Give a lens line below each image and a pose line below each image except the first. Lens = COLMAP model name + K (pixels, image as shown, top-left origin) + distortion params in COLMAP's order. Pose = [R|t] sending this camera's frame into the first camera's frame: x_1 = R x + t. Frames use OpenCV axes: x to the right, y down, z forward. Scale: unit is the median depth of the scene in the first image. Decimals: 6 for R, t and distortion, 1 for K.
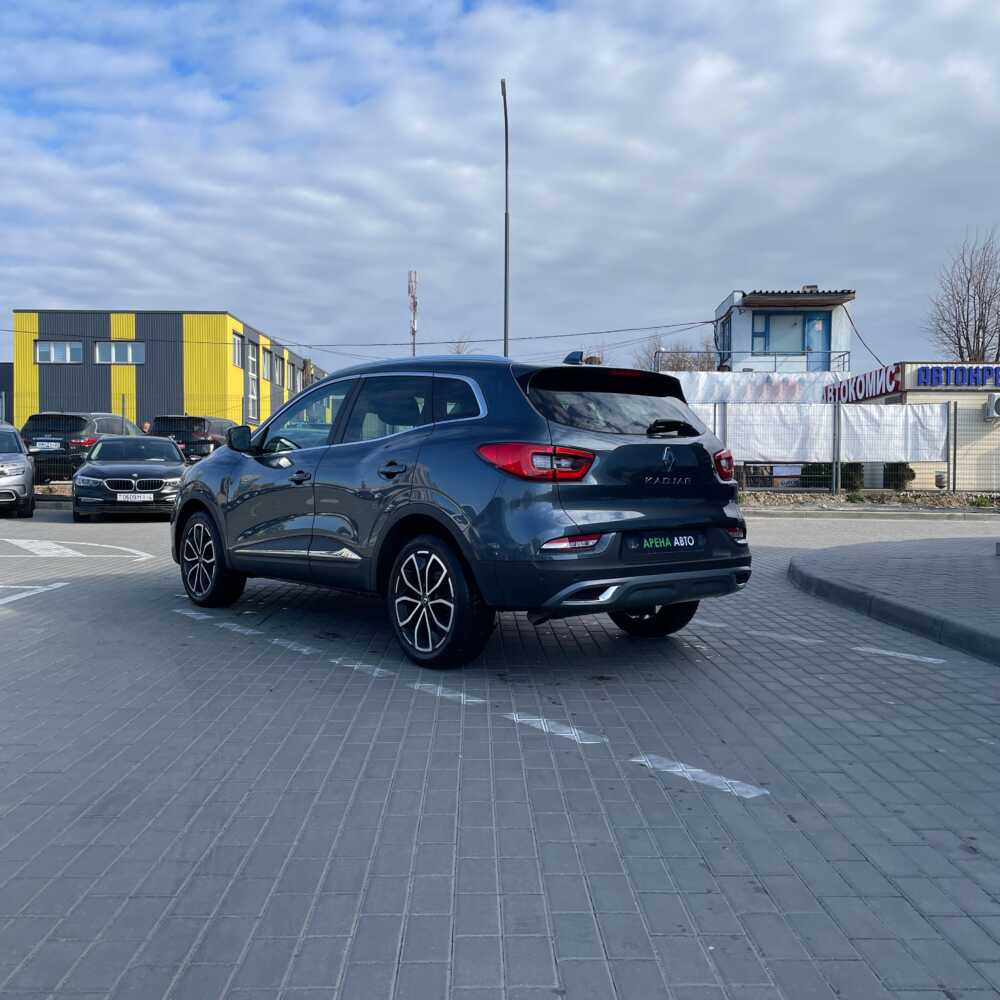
lens RADIAL K [[1083.9, 0, 500.0], [0, 1083.9, 500.0], [0, 0, 1]] dist [0.114267, -0.213396]
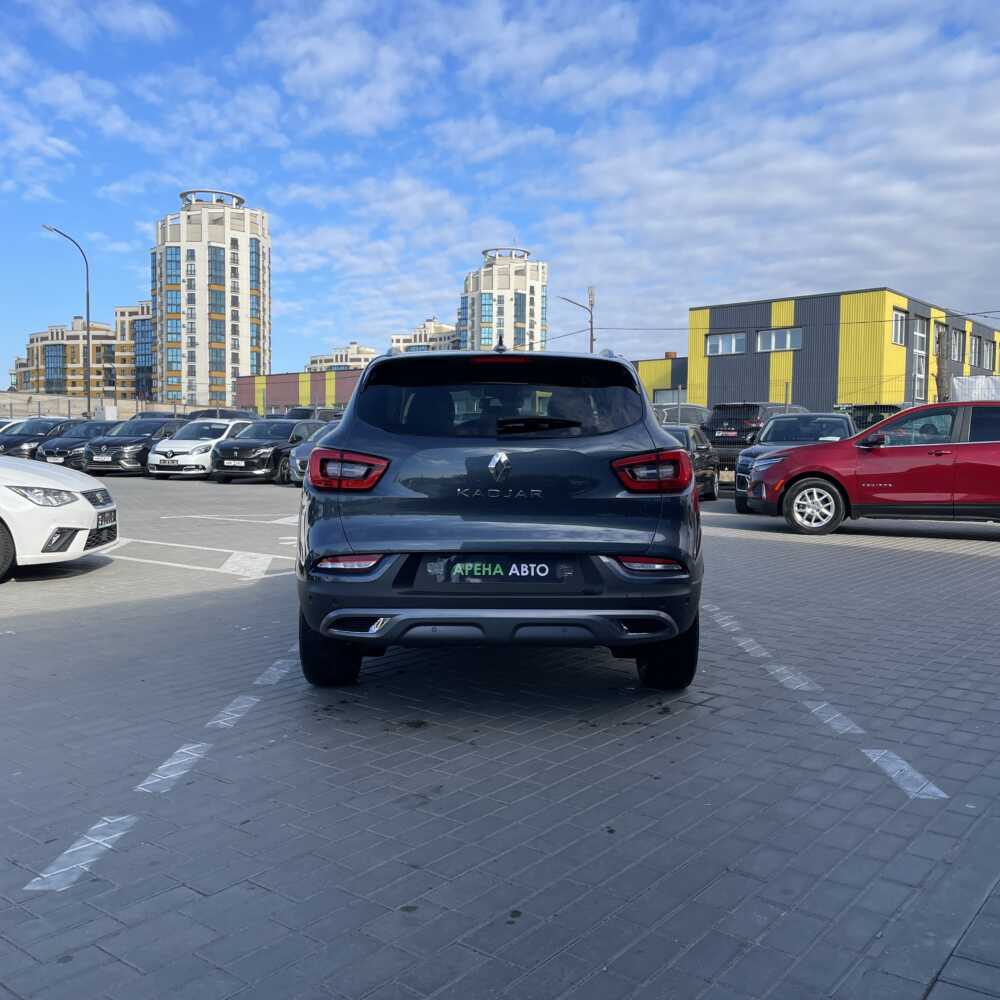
lens RADIAL K [[1058.3, 0, 500.0], [0, 1058.3, 500.0], [0, 0, 1]] dist [0.077296, -0.105805]
pose [[0.730113, 0.031581, -0.682596, 0.137702], [-0.017821, 0.999472, 0.027180, -0.006790], [0.683094, -0.007680, 0.730290, 0.087102]]
